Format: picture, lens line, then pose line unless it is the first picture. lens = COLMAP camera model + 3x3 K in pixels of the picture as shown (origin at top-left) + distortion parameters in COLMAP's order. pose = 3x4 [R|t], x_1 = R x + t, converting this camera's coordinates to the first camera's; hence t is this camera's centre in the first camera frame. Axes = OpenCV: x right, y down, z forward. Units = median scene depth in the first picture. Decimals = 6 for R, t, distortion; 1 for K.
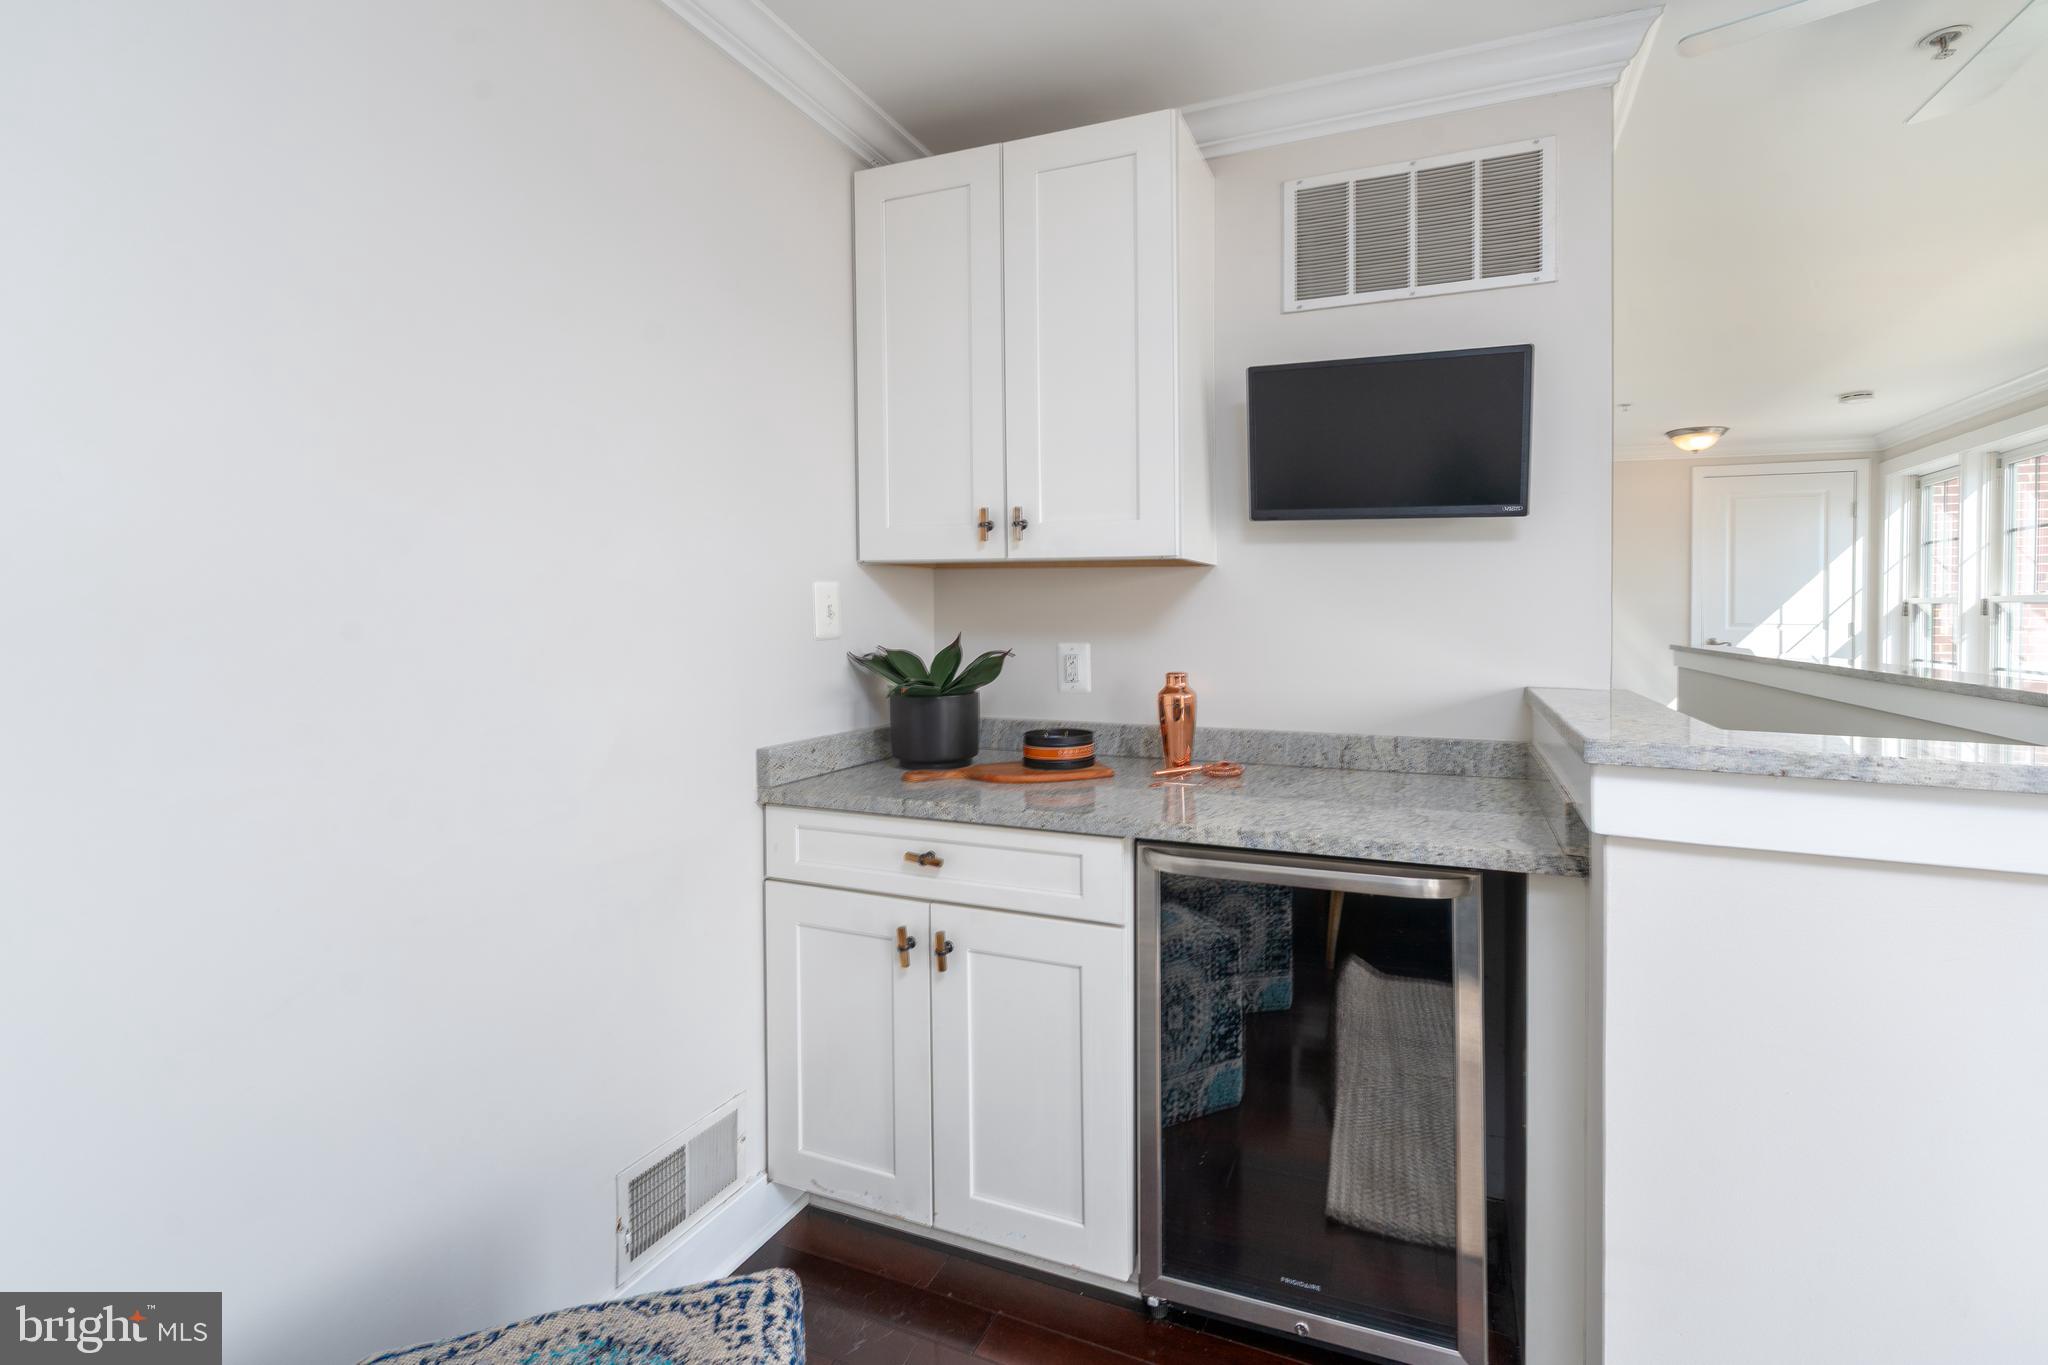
lens RADIAL K [[855.0, 0, 1099.5], [0, 855.0, 638.4], [0, 0, 1]] dist [0.003915, -0.001637]
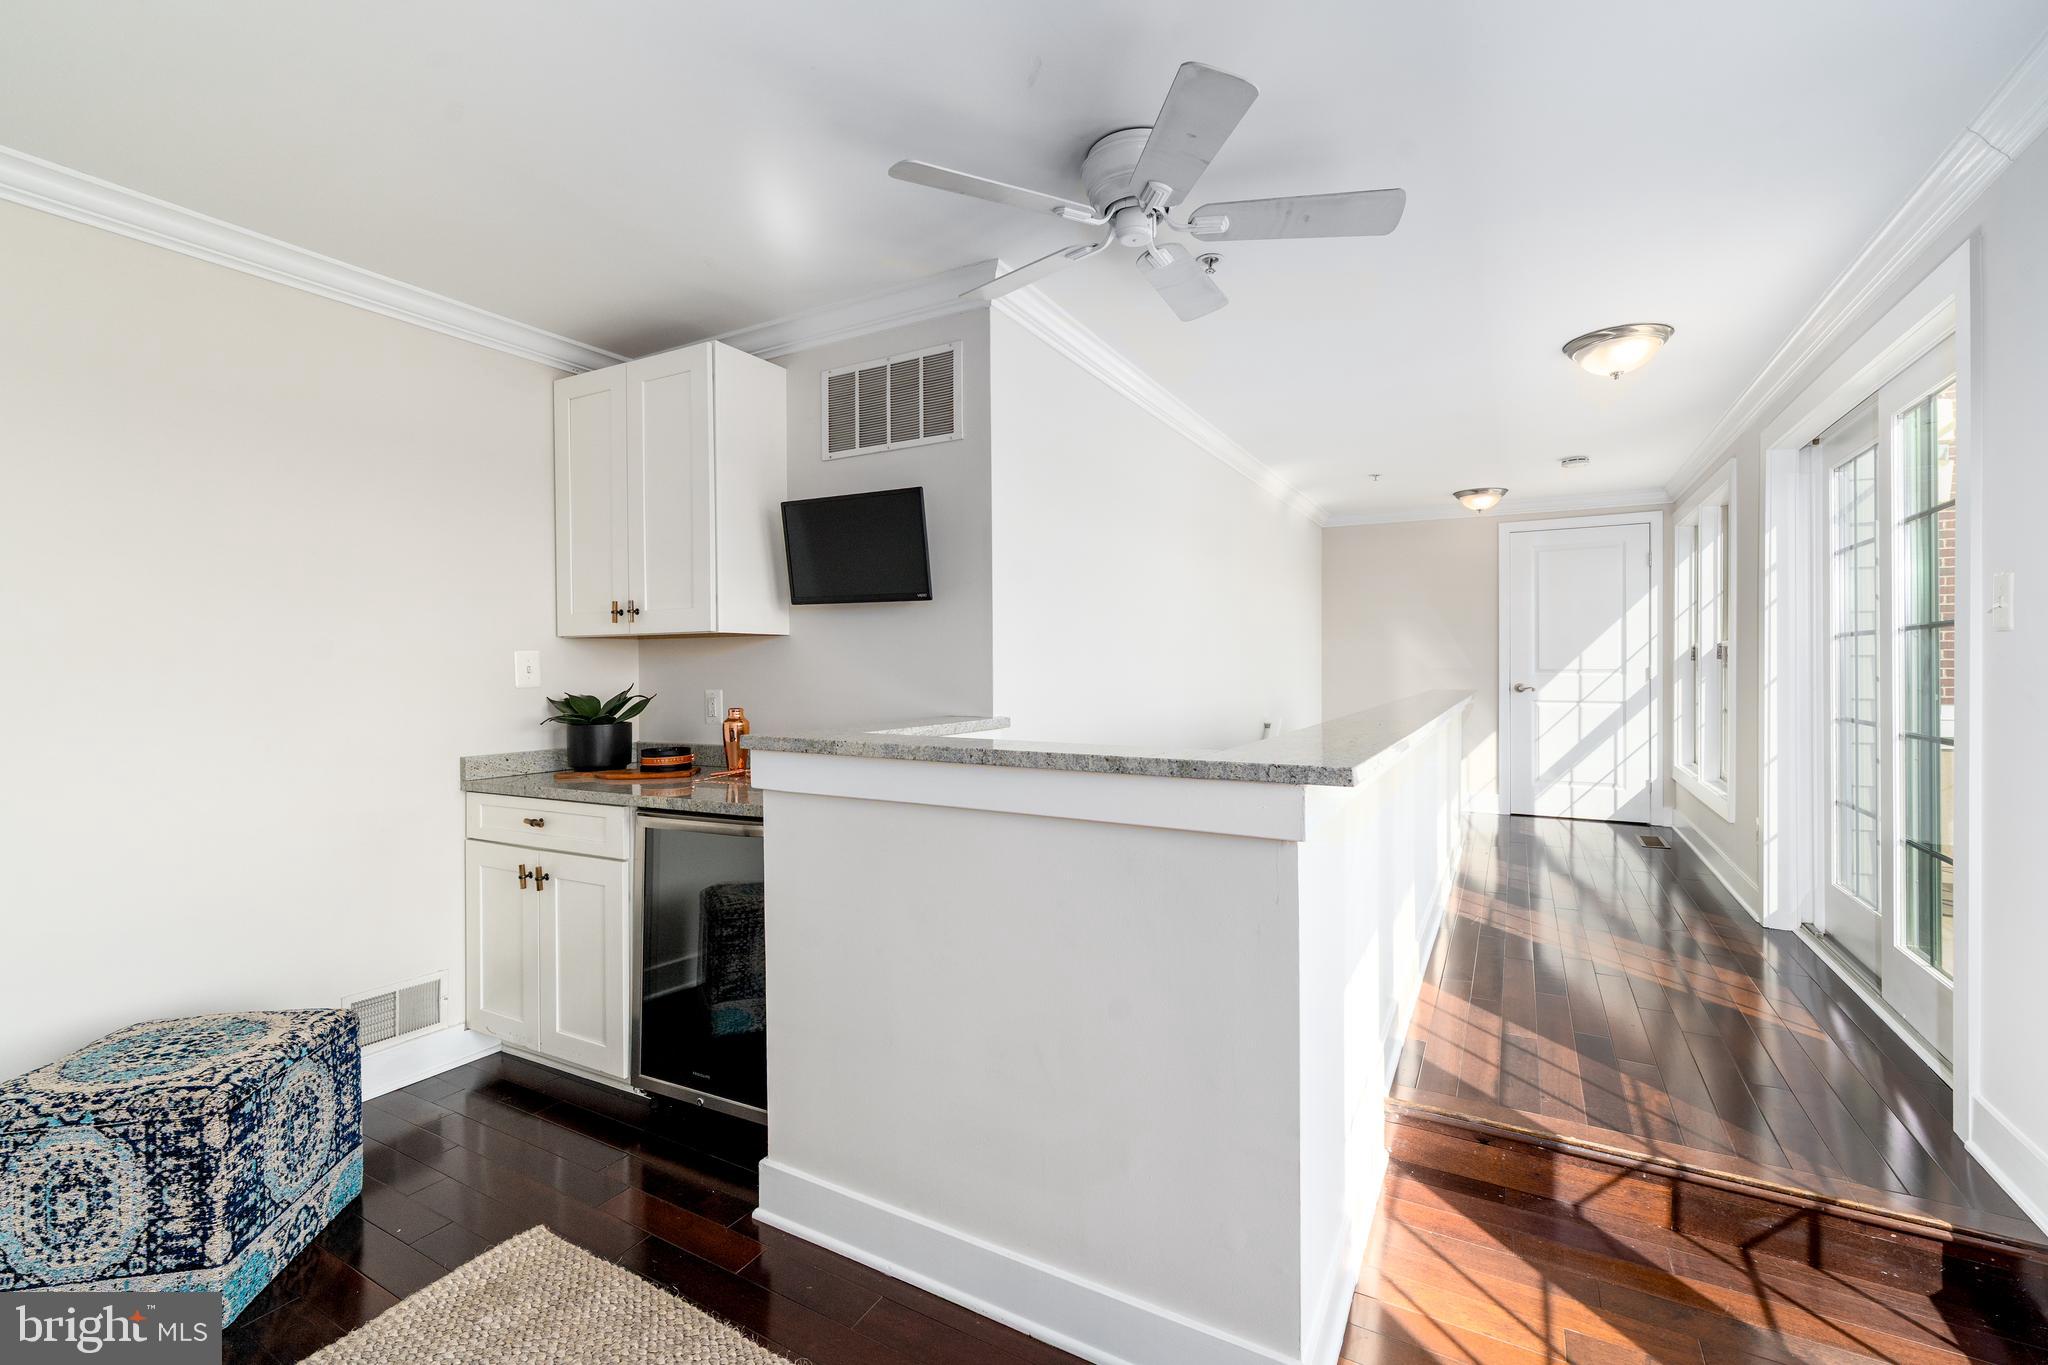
lens RADIAL K [[855.0, 0, 1028.1], [0, 855.0, 675.4], [0, 0, 1]] dist [0.003915, -0.001637]
pose [[0.990425, -0.012045, -0.137529, 0.800914], [0.009219, 0.999733, -0.021166, 0.018986], [0.137747, 0.019696, 0.990272, -0.407855]]
